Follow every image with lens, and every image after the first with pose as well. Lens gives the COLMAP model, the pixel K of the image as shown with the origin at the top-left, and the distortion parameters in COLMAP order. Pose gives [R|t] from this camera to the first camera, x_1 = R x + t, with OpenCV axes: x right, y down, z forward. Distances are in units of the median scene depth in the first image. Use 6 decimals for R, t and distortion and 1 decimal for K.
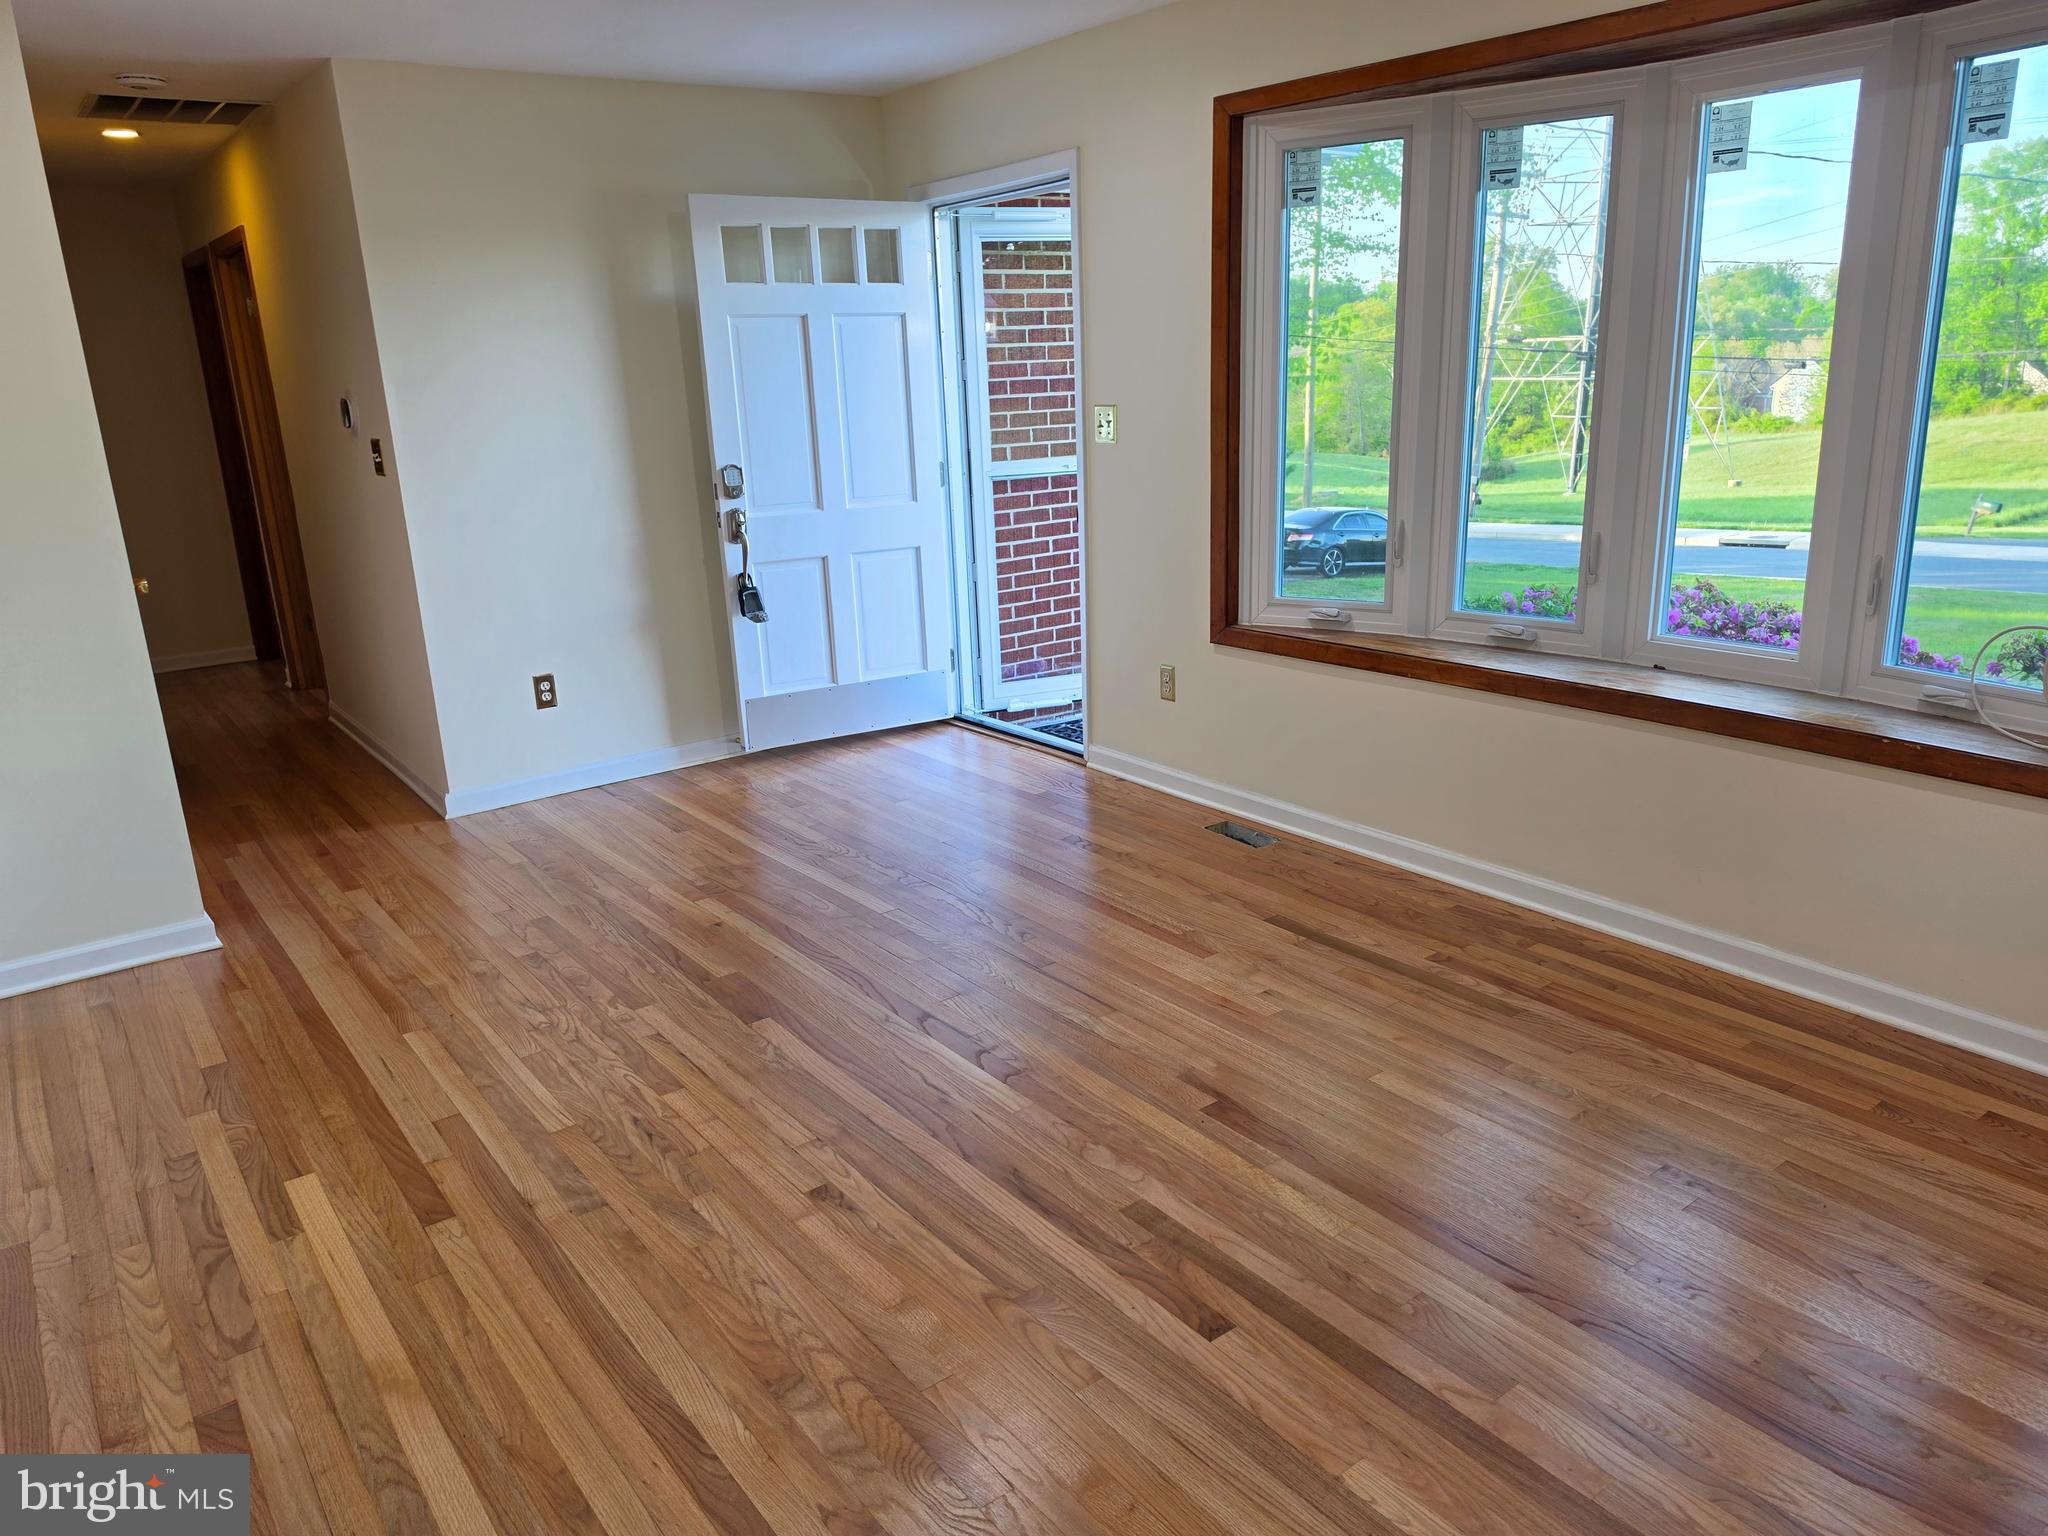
lens RADIAL K [[1390.6, 0, 1045.0], [0, 1390.6, 765.4], [0, 0, 1]] dist [0.118869, -0.170624]
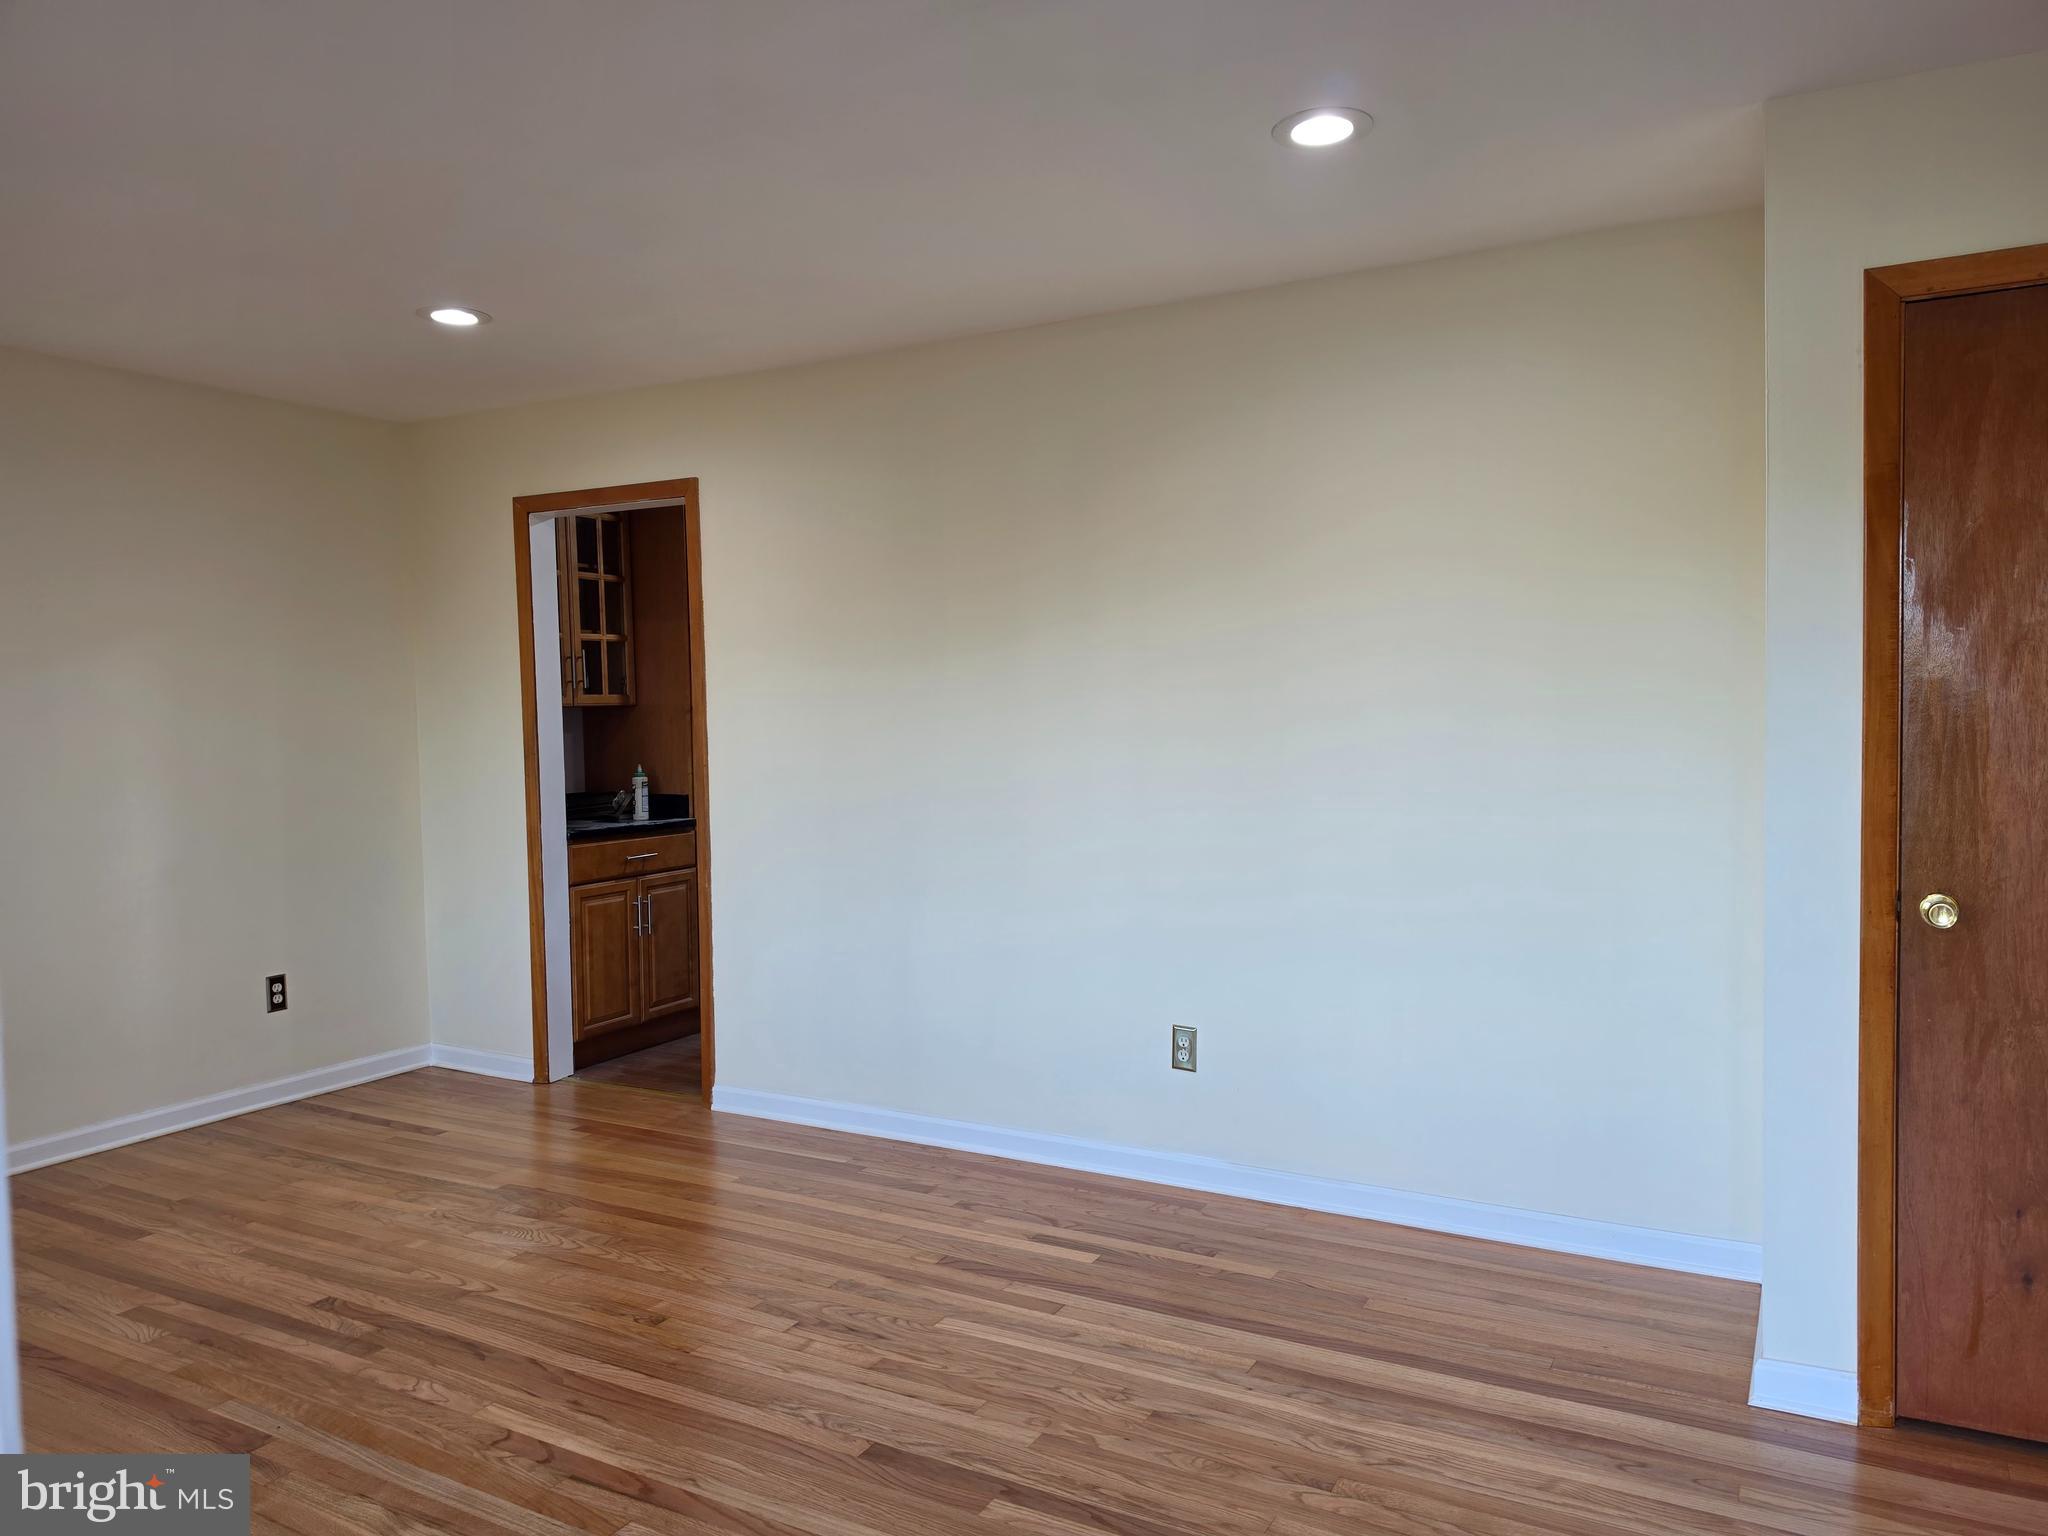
lens RADIAL K [[1425.2, 0, 1024.0], [0, 1425.2, 768.0], [0, 0, 1]] dist [0.006013, 0.000637]
pose [[-0.918009, 0.070394, -0.390262, -0.003512], [-0.060033, 0.948108, 0.312230, -0.396009], [0.391989, 0.310058, -0.866146, 1.491997]]
